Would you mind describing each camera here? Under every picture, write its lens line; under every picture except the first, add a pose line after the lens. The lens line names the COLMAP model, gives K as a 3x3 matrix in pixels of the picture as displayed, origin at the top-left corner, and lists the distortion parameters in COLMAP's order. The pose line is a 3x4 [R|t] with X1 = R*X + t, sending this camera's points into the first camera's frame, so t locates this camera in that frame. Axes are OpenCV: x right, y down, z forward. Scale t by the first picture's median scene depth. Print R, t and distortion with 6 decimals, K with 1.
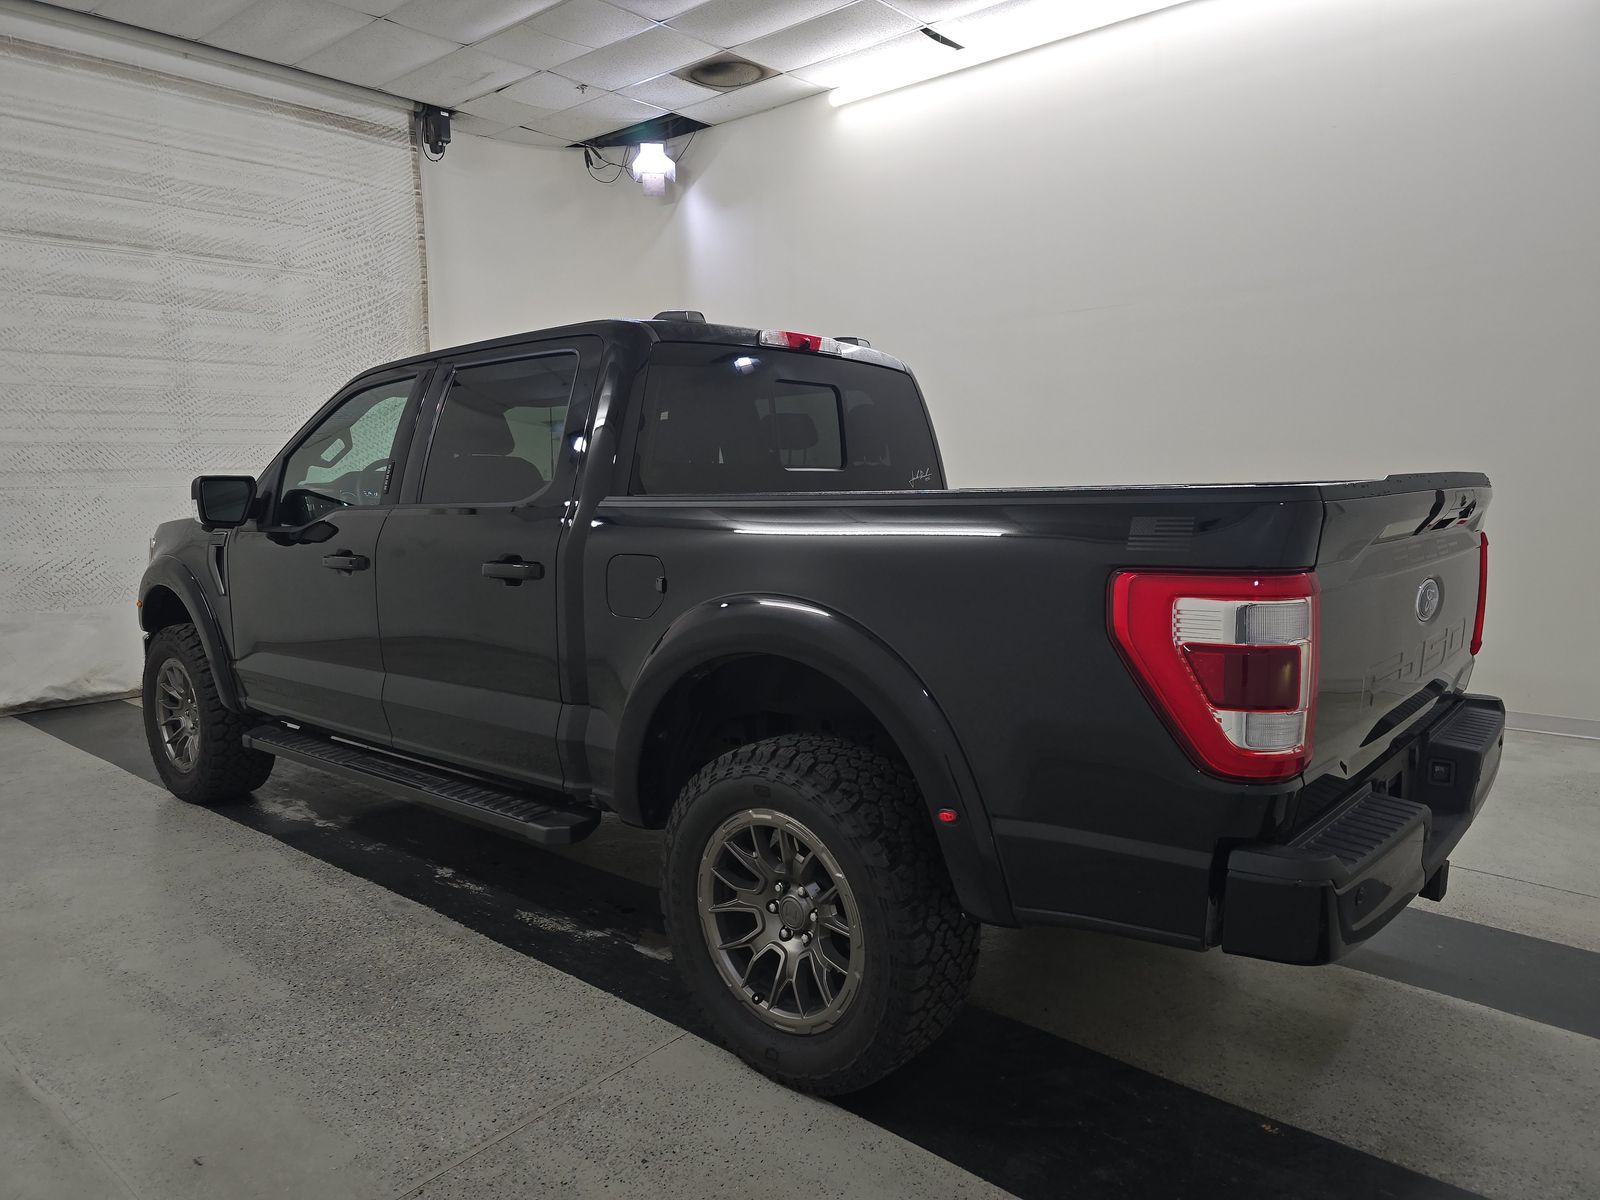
lens RADIAL K [[1059.7, 0, 803.5], [0, 1059.7, 606.0], [0, 0, 1]] dist [0.034555, -0.029457]
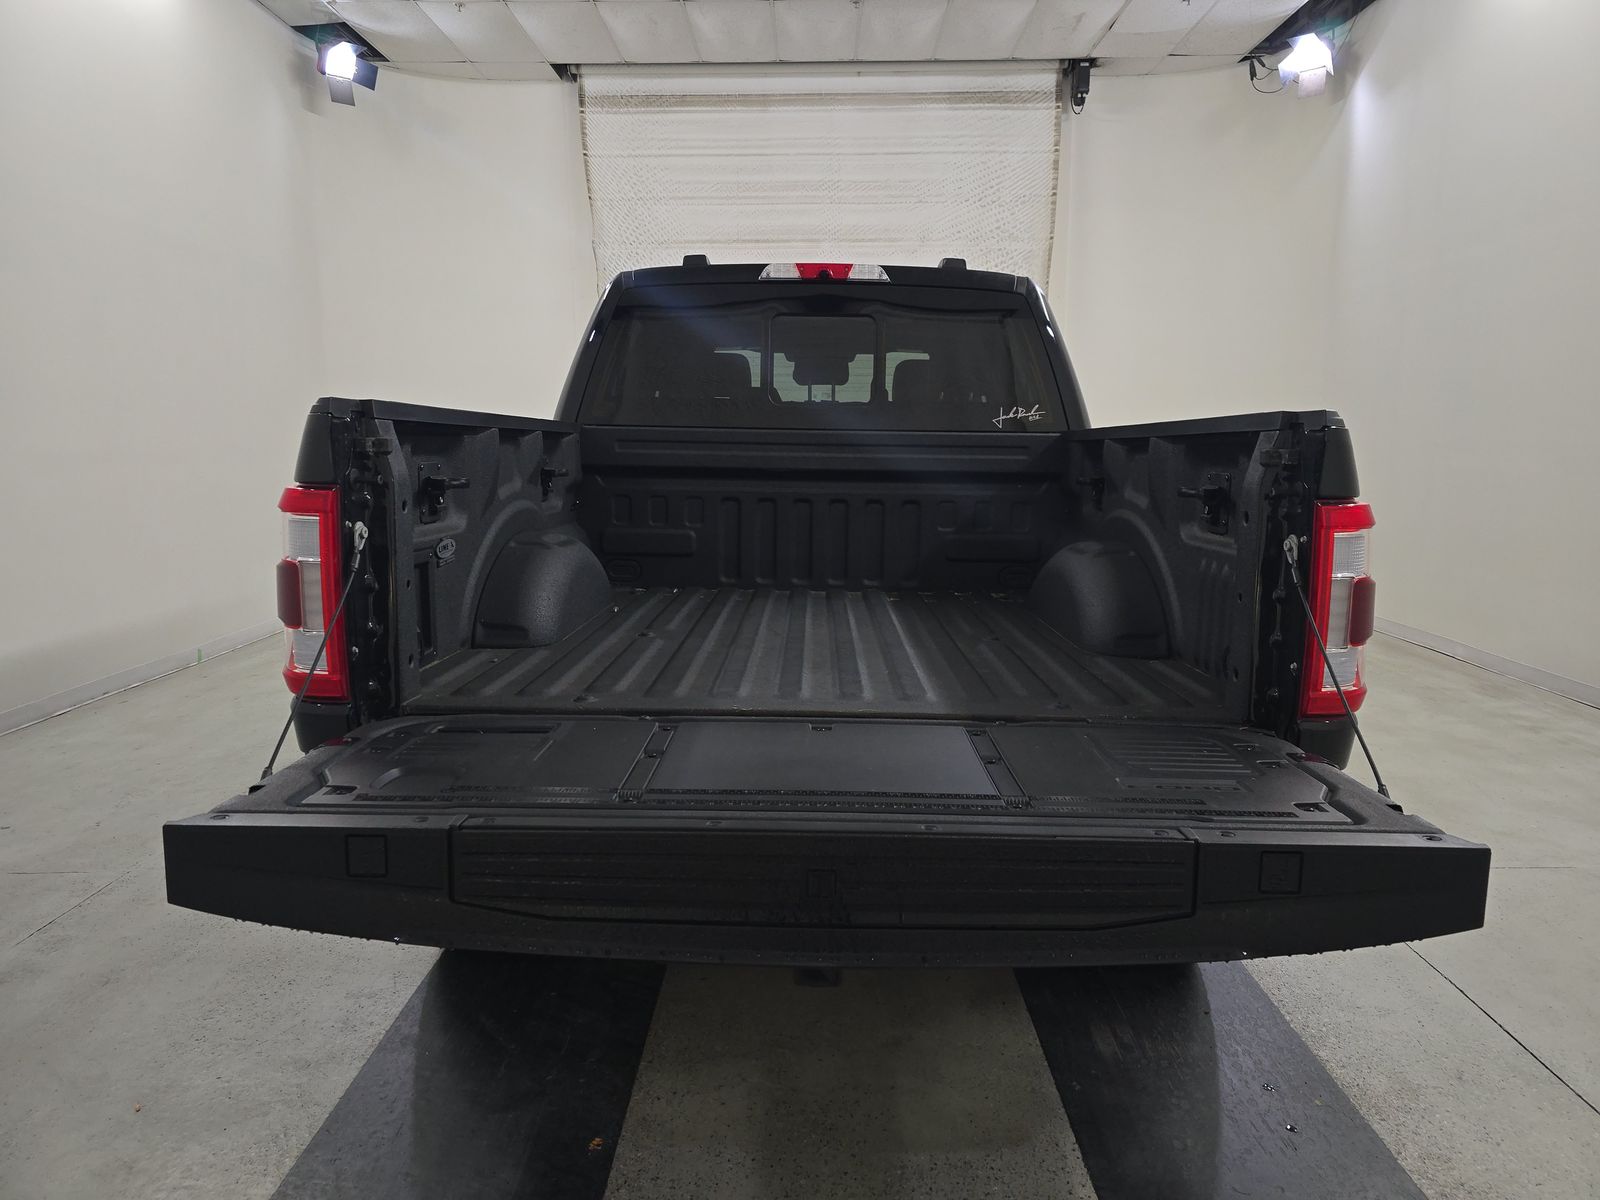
lens RADIAL K [[1067.1, 0, 800.0], [0, 1067.1, 600.0], [0, 0, 1]] dist [0.048098, -0.044560]
pose [[0.639566, 0.130284, -0.757616, 0.365179], [-0.109046, 0.990944, 0.078354, -0.012440], [0.760963, 0.032503, 0.647981, 0.172442]]
